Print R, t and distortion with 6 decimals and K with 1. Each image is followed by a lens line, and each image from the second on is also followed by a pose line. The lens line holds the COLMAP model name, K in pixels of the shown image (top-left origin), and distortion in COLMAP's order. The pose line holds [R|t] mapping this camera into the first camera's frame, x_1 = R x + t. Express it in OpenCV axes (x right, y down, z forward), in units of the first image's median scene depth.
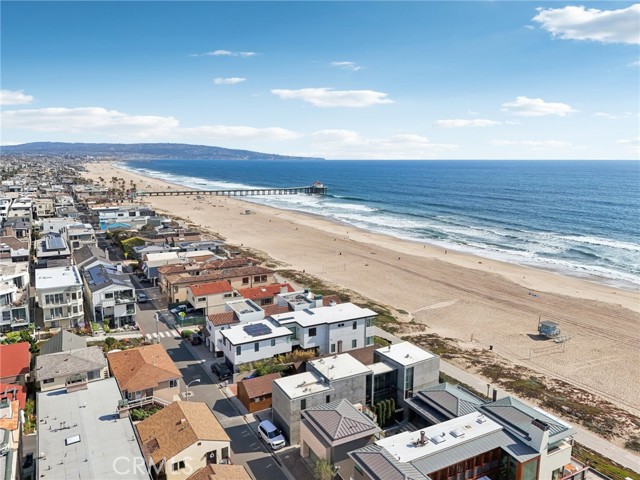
lens RADIAL K [[480.0, 0, 317.7], [0, 480.0, 242.2], [0, 0, 1]] dist [0.077818, -0.087649]
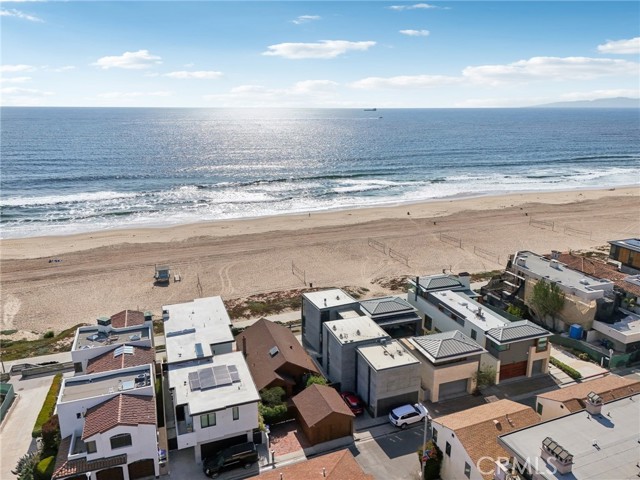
lens RADIAL K [[480.0, 0, 317.7], [0, 480.0, 242.2], [0, 0, 1]] dist [0.077818, -0.087649]
pose [[0.127237, -0.273652, 0.953376, -0.643791], [0.172563, 0.952637, 0.250409, -0.125259], [-0.976746, 0.132656, 0.168433, 0.687367]]
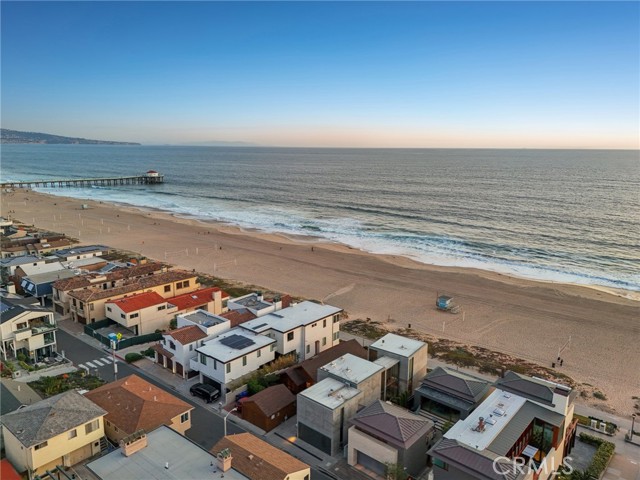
lens RADIAL K [[473.9, 0, 320.0], [0, 473.9, 240.0], [0, 0, 1]] dist [0.097771, -0.119885]
pose [[0.931161, -0.066149, 0.358558, -0.277709], [0.056936, 0.997721, 0.036205, -0.039295], [-0.360135, -0.013298, 0.932805, 0.071199]]
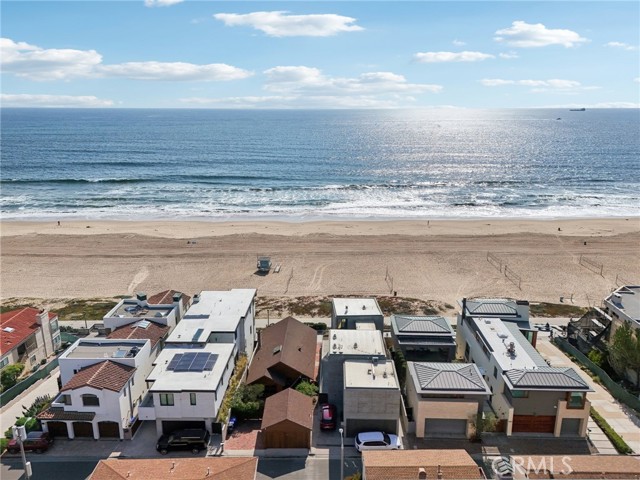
lens RADIAL K [[480.0, 0, 317.7], [0, 480.0, 242.2], [0, 0, 1]] dist [0.077818, -0.087649]
pose [[0.484305, -0.239192, 0.841568, -0.550334], [0.154224, 0.970179, 0.186994, -0.083281], [-0.861199, 0.039228, 0.506752, 0.458307]]
